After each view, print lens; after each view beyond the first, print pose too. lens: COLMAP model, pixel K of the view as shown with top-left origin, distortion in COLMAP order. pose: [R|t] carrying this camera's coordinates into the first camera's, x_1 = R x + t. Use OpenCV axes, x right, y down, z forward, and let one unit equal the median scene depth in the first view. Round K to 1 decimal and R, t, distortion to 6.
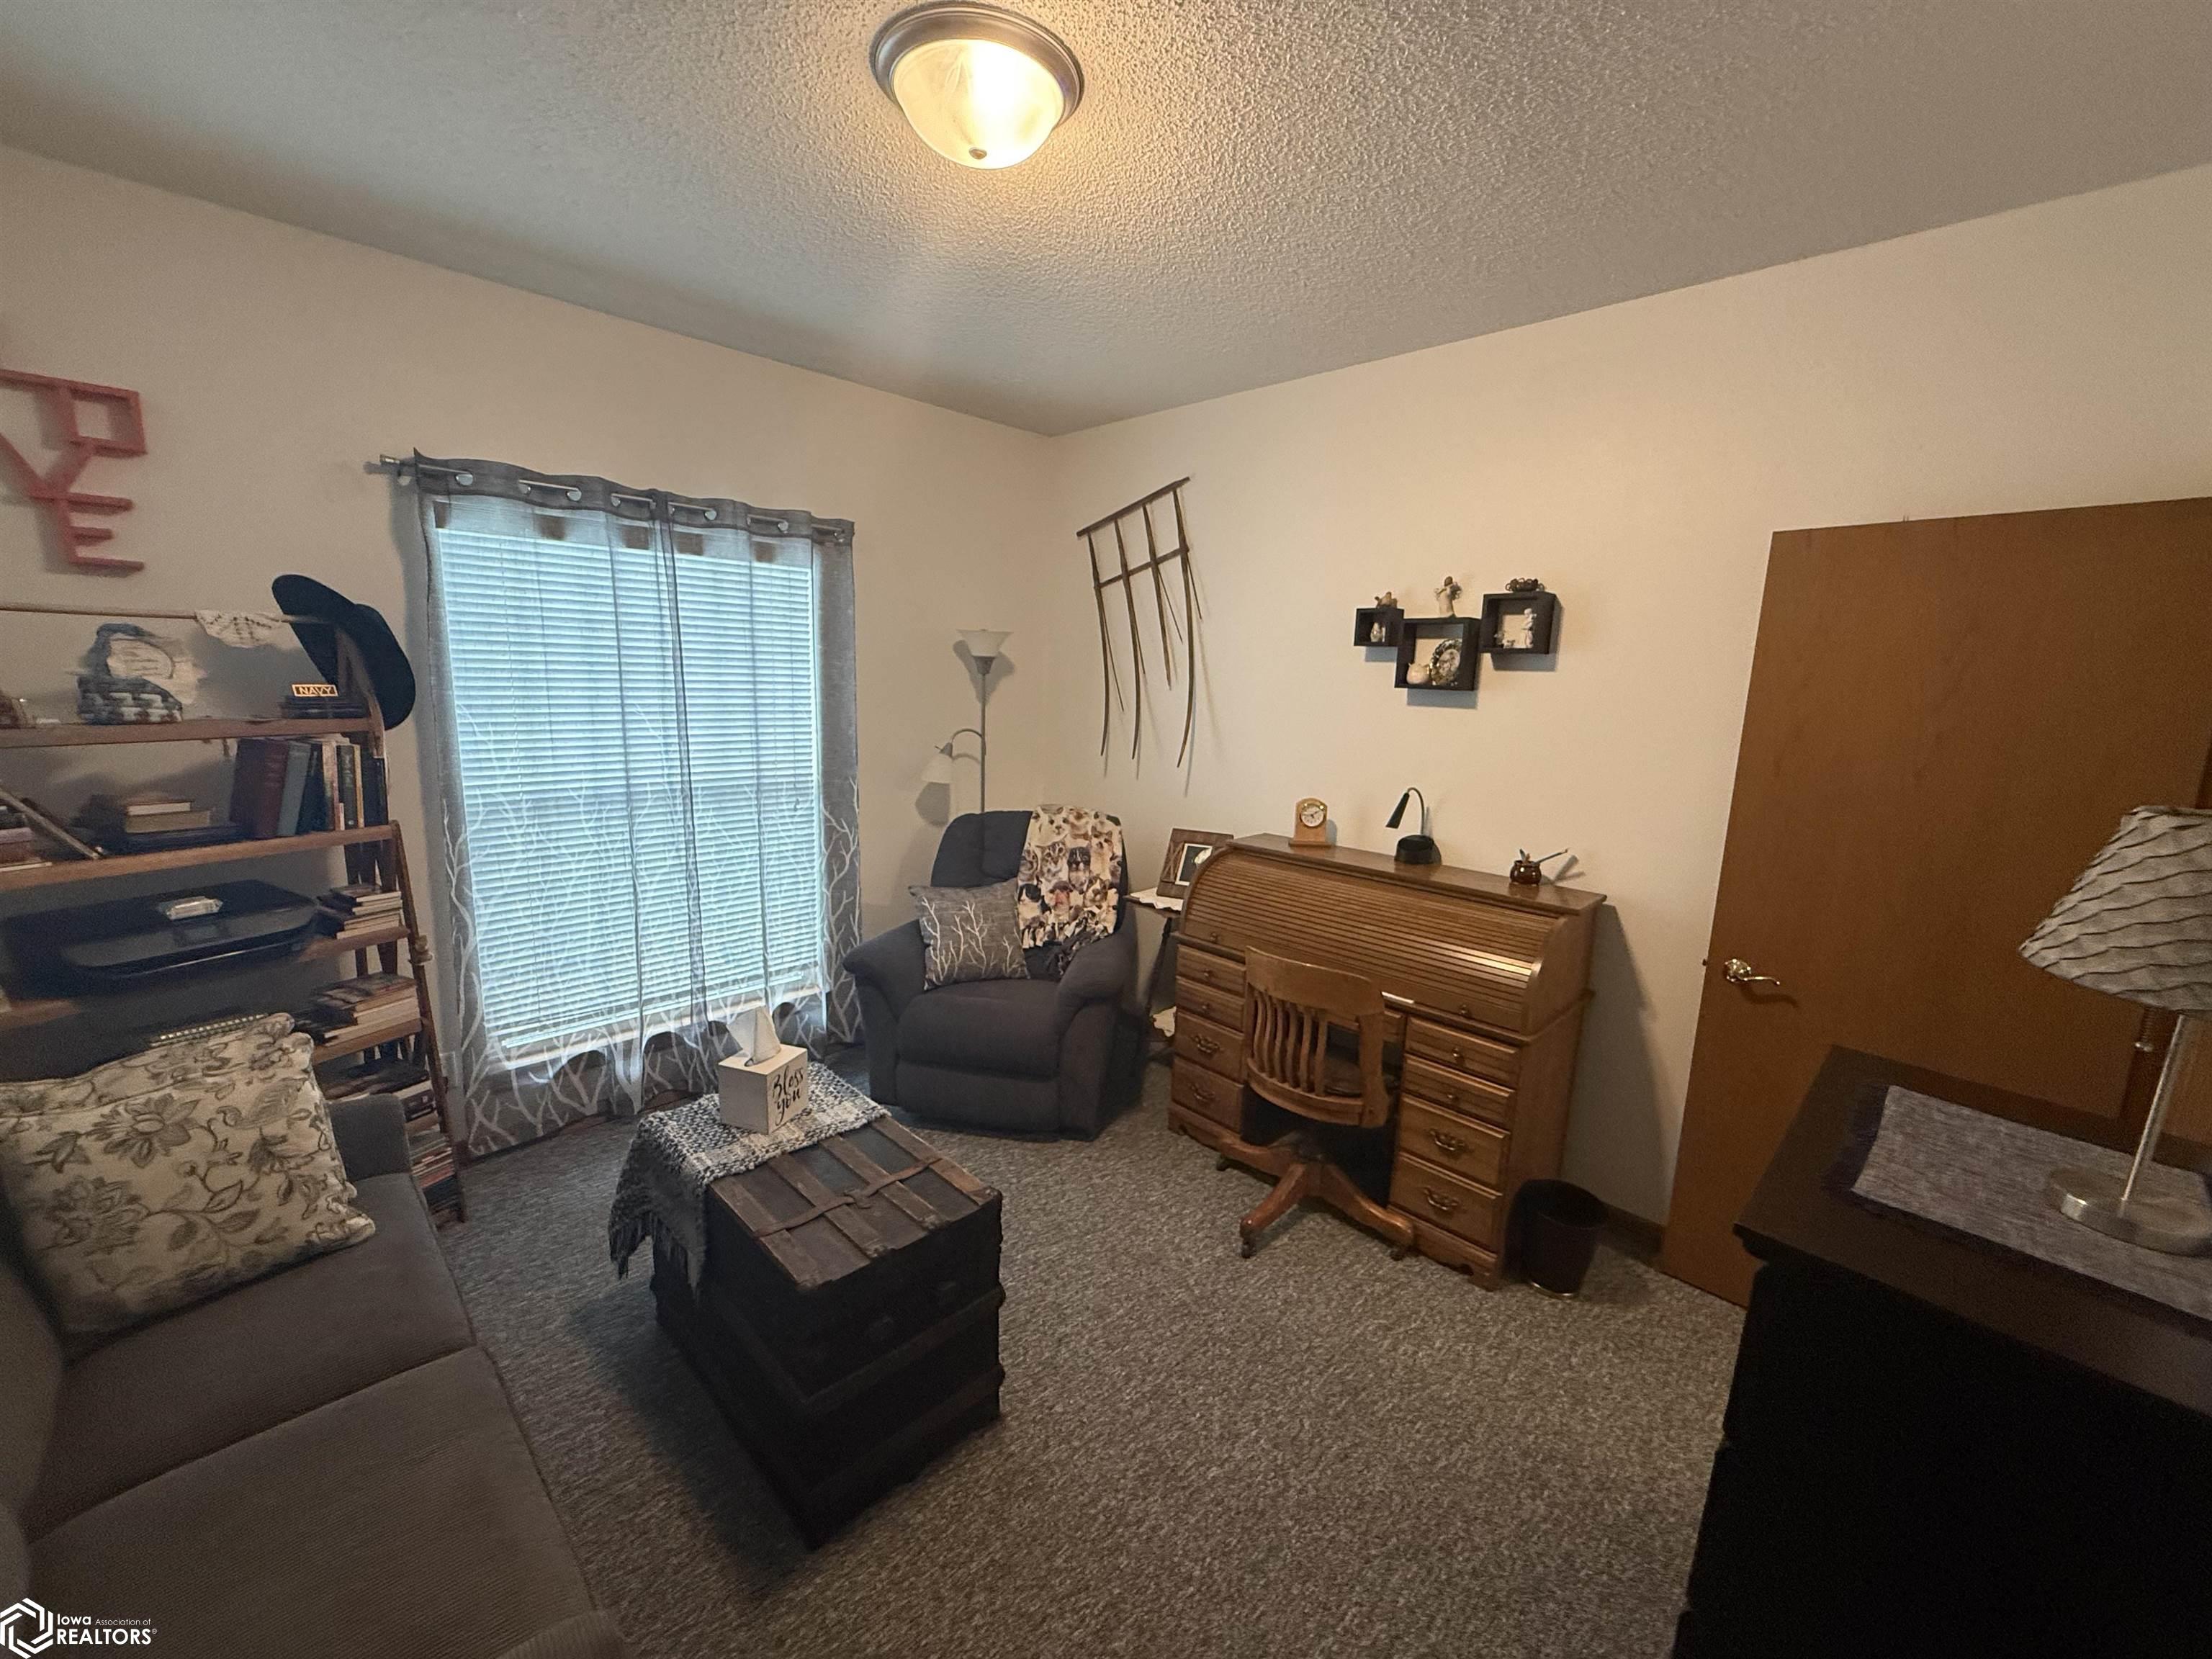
lens RADIAL K [[879.7, 0, 1104.6], [0, 879.7, 832.2], [0, 0, 1]] dist [-0.000621, 0.000093]
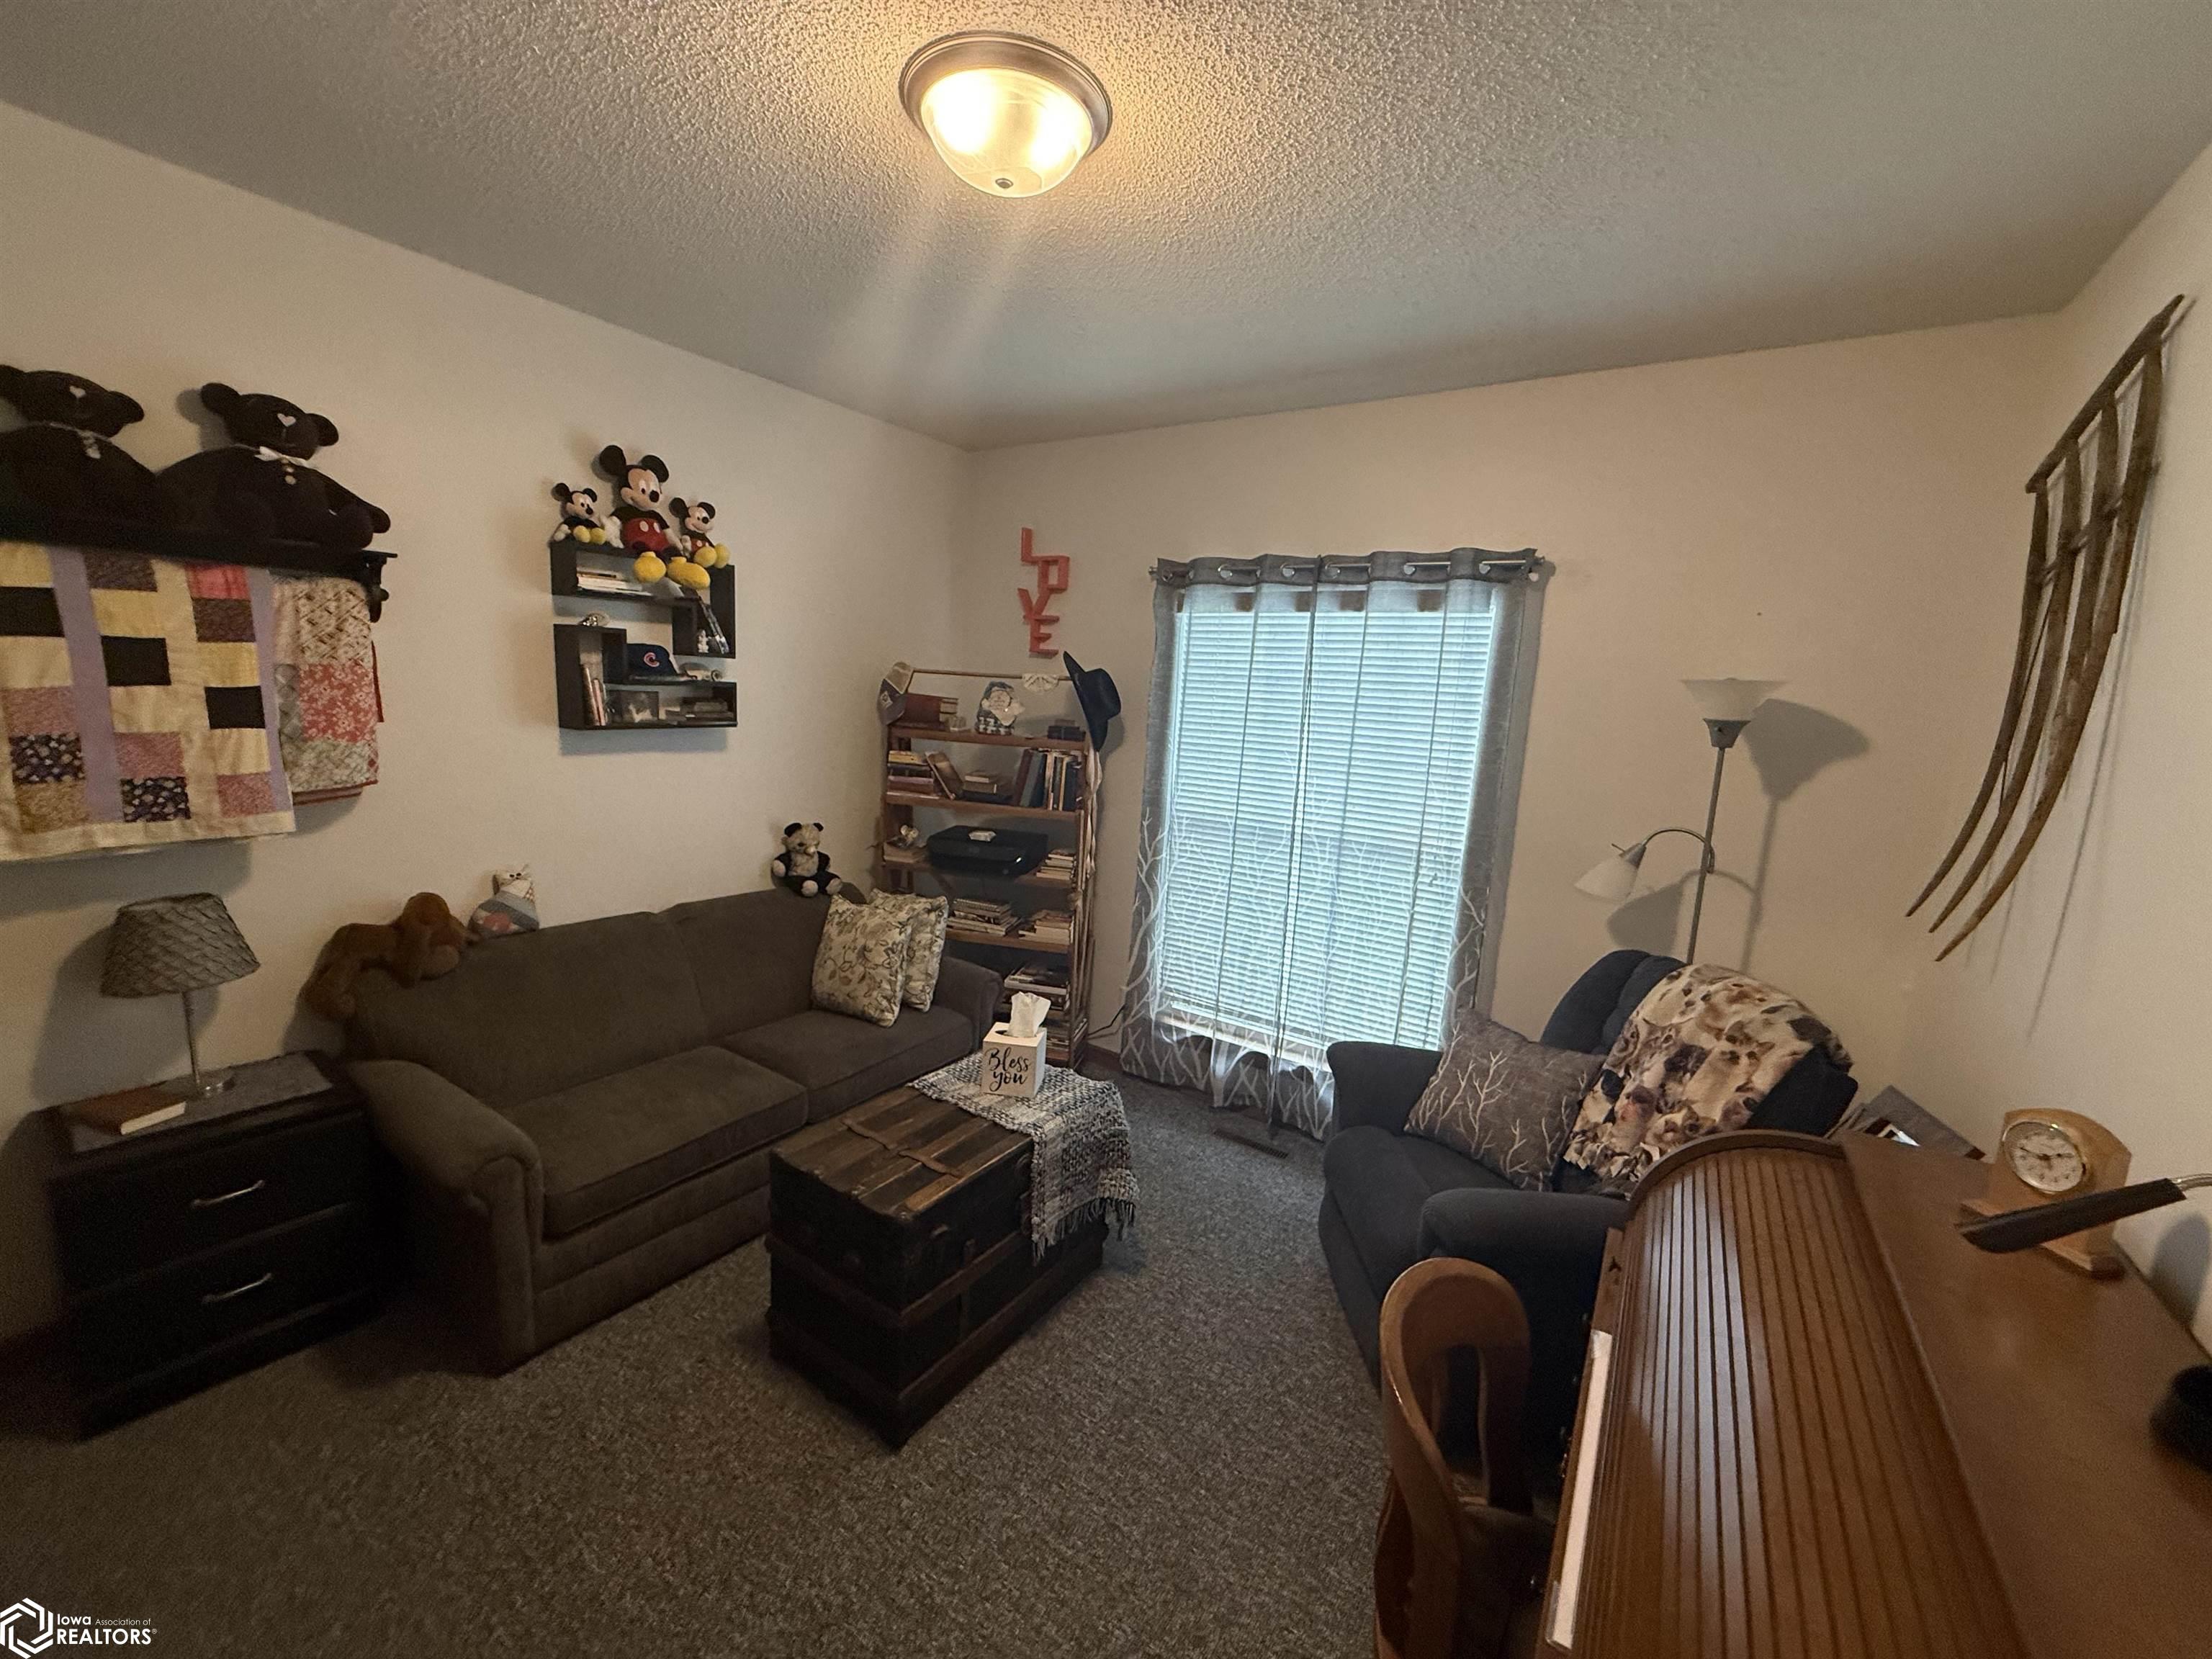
lens RADIAL K [[879.7, 0, 1106.3], [0, 879.7, 834.6], [0, 0, 1]] dist [-0.000621, 0.000093]
pose [[0.189213, 0.136731, -0.972370, 0.534041], [-0.229971, 0.968887, 0.091492, -0.098089], [0.954627, 0.206305, 0.214770, 0.593610]]
